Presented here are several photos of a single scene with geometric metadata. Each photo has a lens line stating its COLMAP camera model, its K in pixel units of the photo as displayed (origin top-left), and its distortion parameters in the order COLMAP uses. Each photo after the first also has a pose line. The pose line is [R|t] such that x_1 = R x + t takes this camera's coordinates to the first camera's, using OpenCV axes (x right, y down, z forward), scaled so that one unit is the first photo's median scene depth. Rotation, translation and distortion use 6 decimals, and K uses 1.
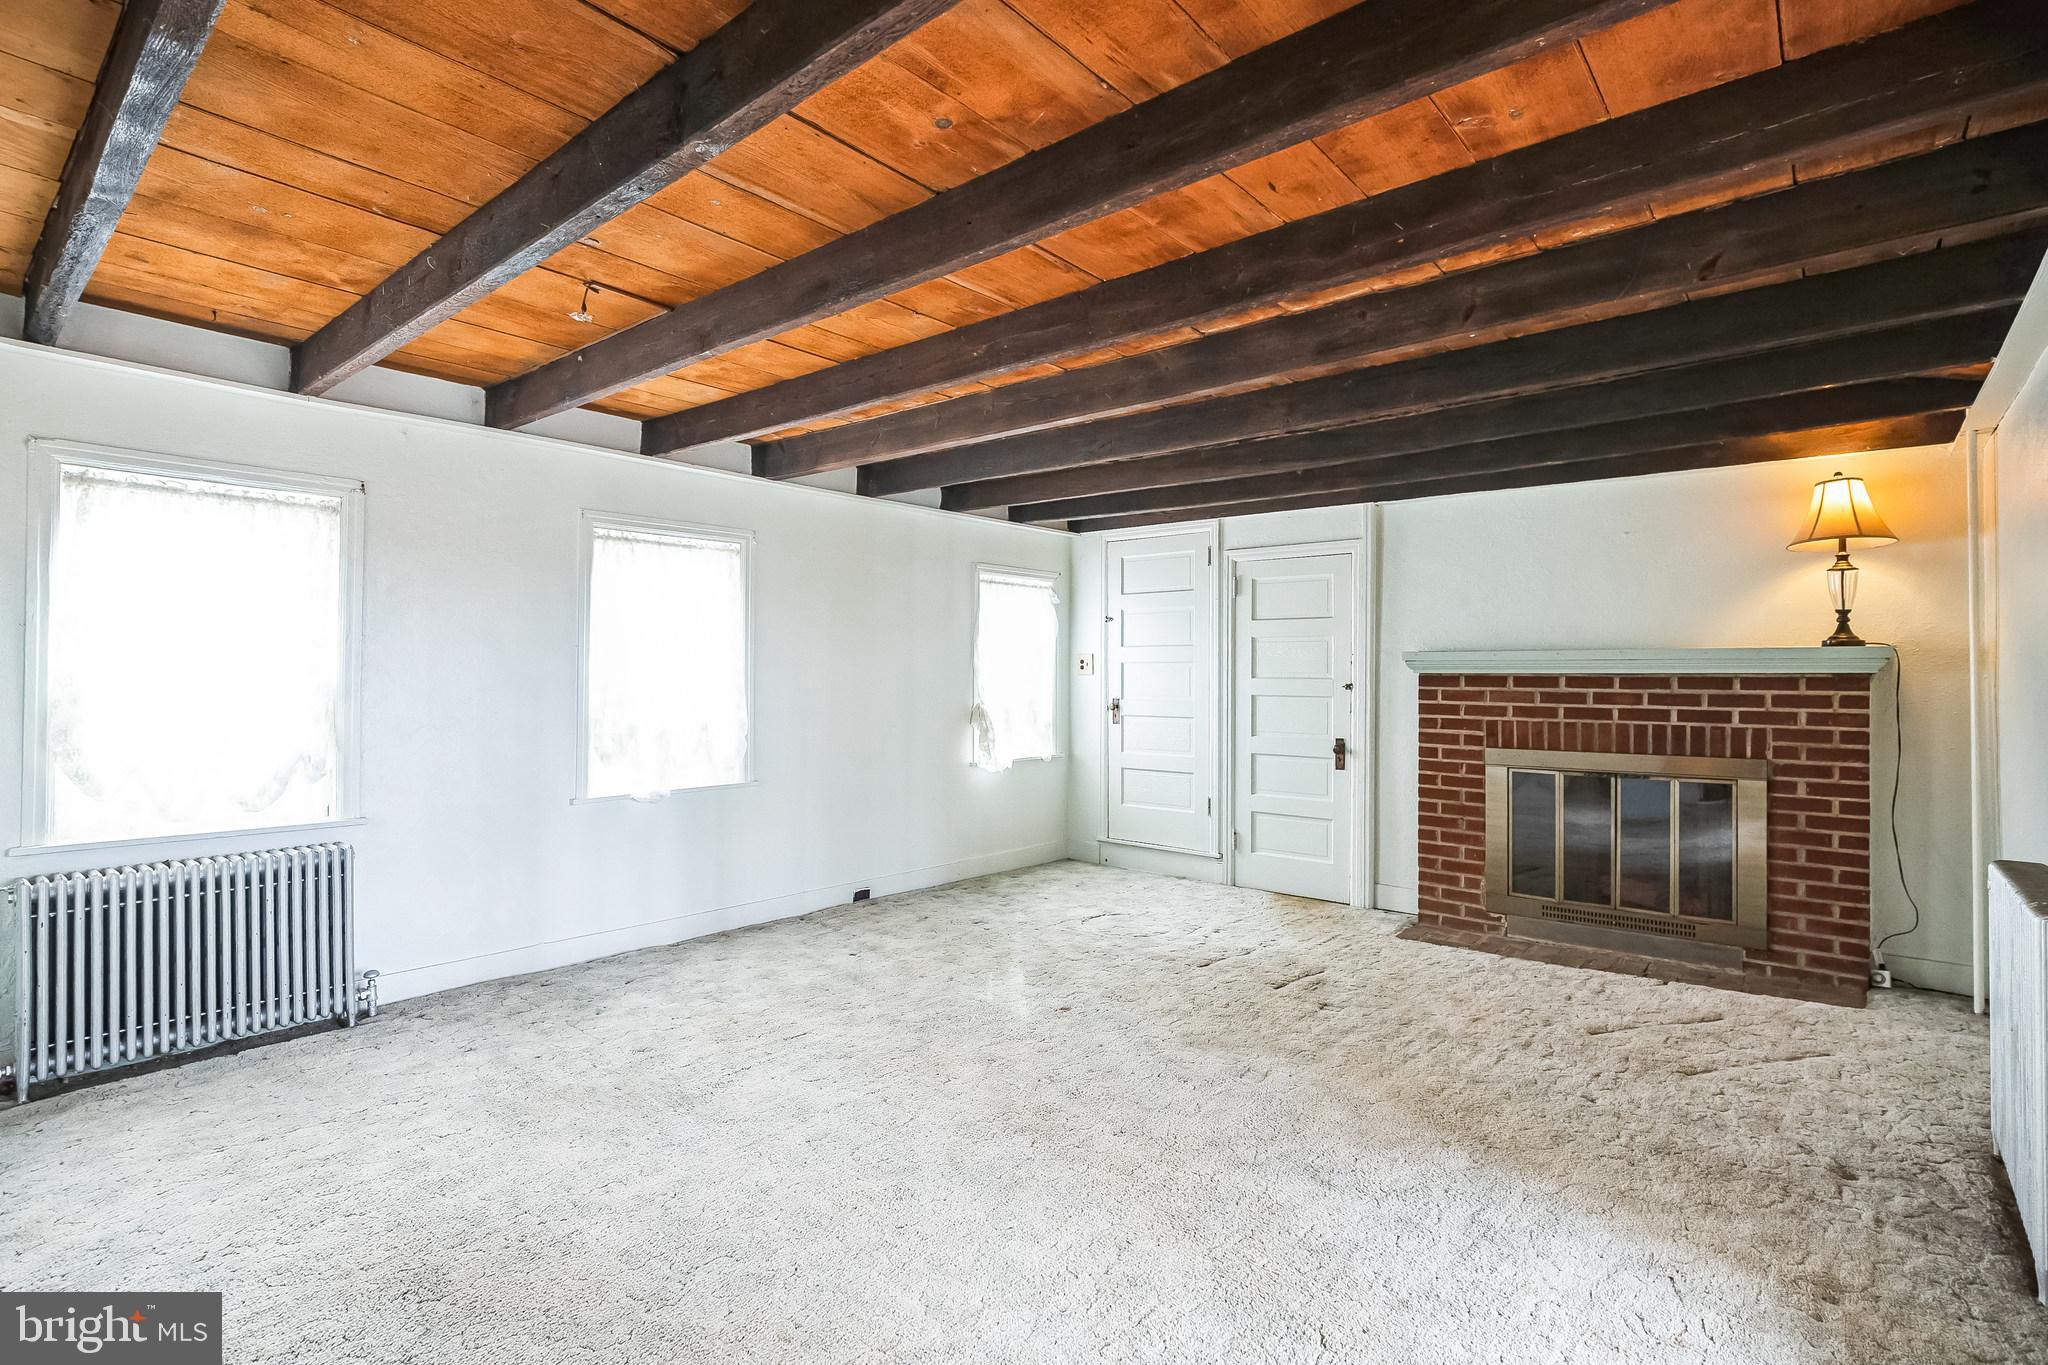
lens RADIAL K [[962.2, 0, 1029.9], [0, 962.2, 674.4], [0, 0, 1]] dist [-0.010722, 0.000000]
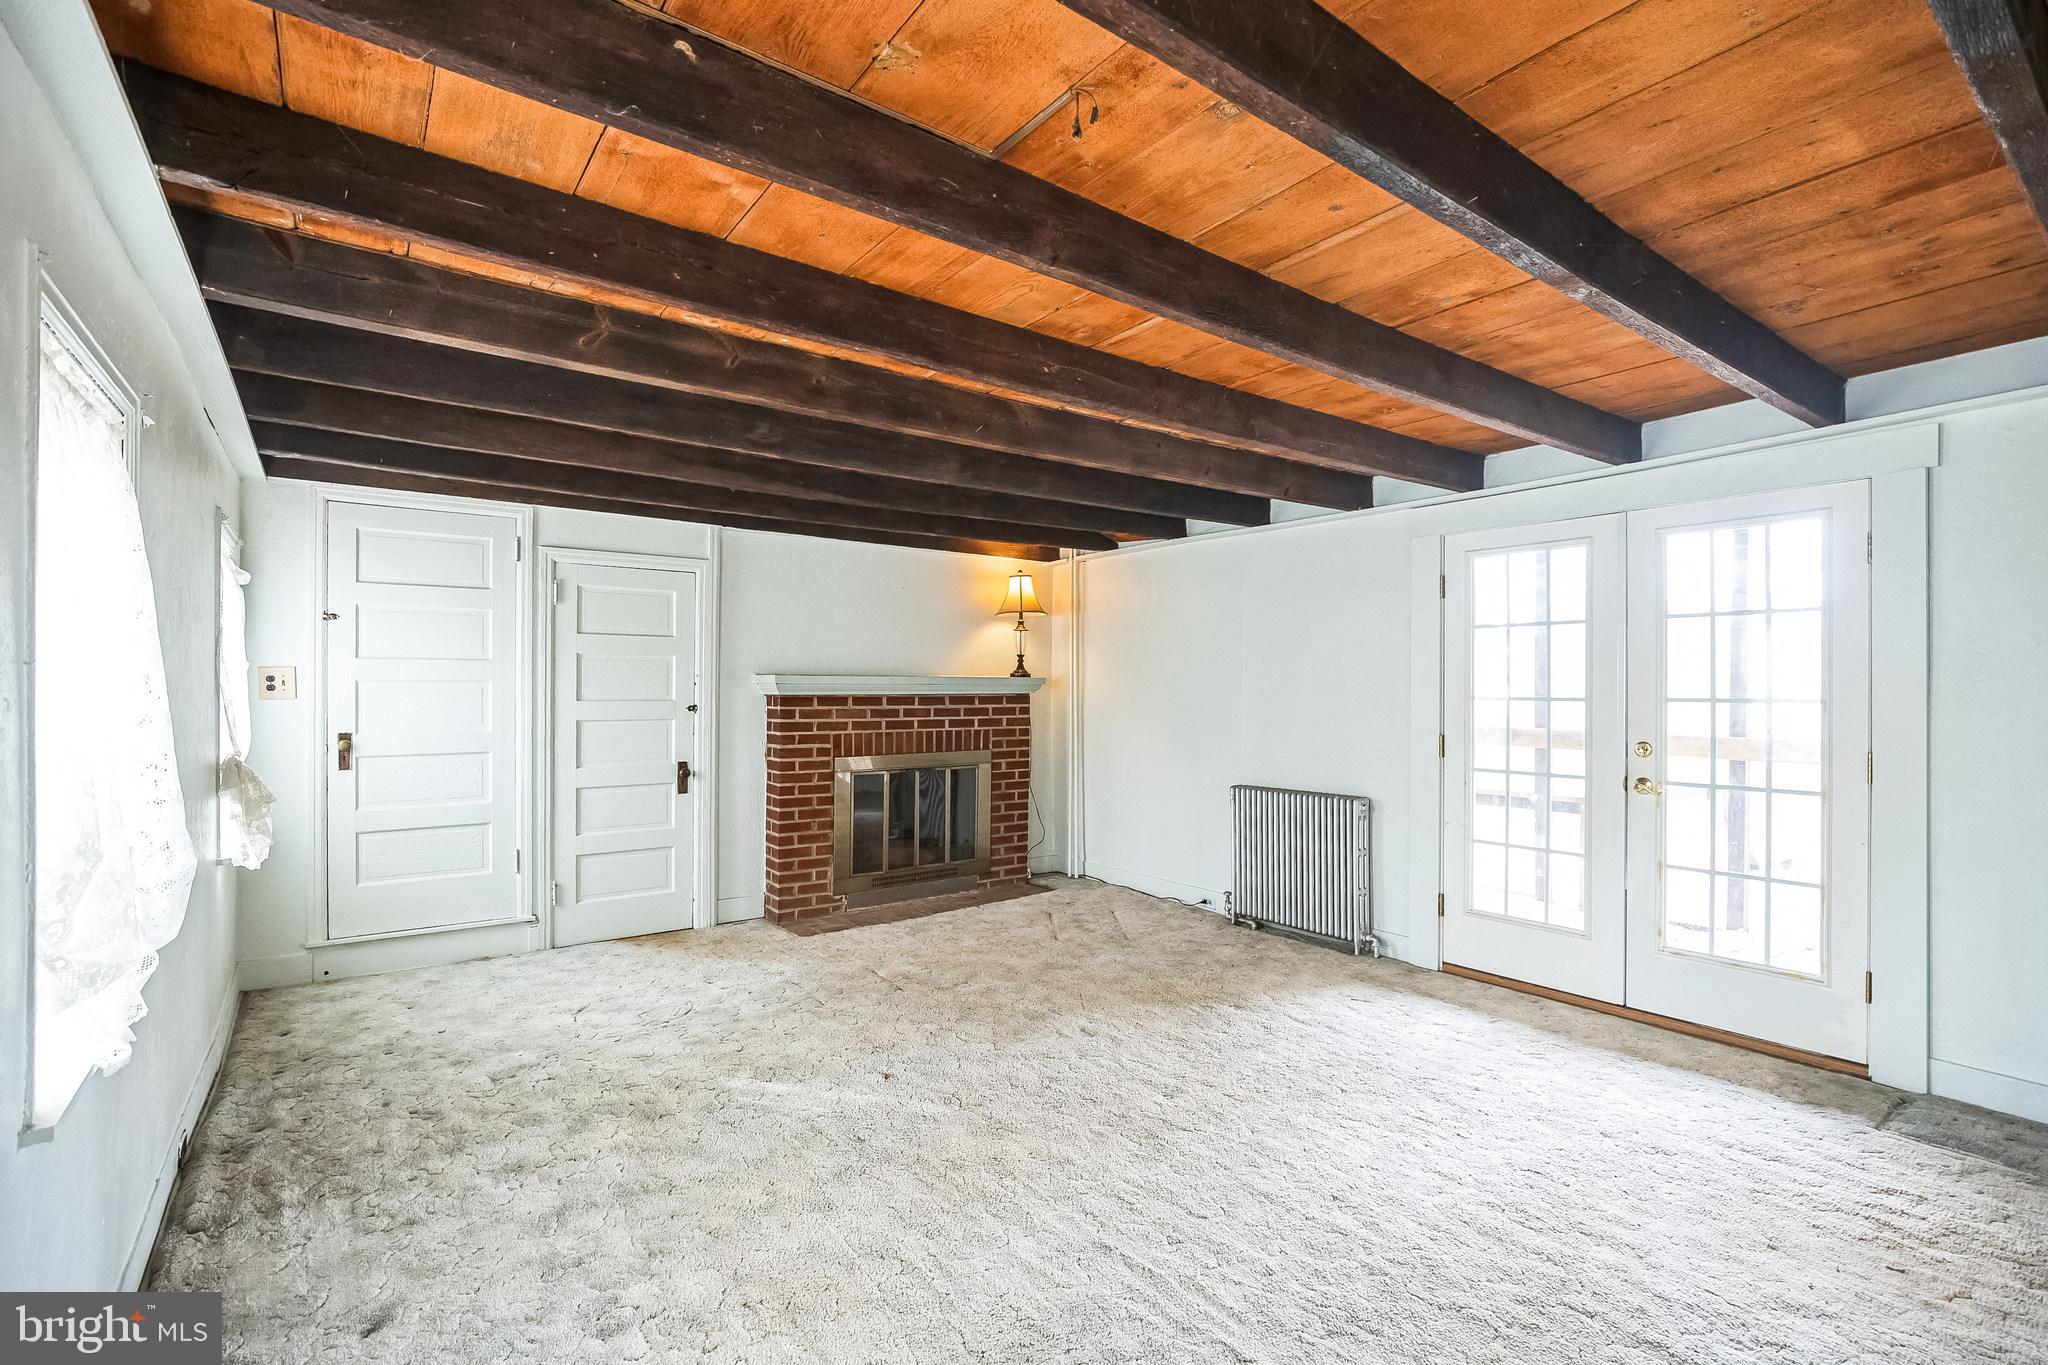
lens RADIAL K [[937.1, 0, 1029.3], [0, 937.1, 687.0], [0, 0, 1]] dist [-0.021192, 0.006023]
pose [[0.232790, -0.004859, 0.972515, -0.649651], [-0.003671, 0.999976, 0.005875, -0.019901], [-0.972520, -0.004938, 0.232766, 0.551995]]
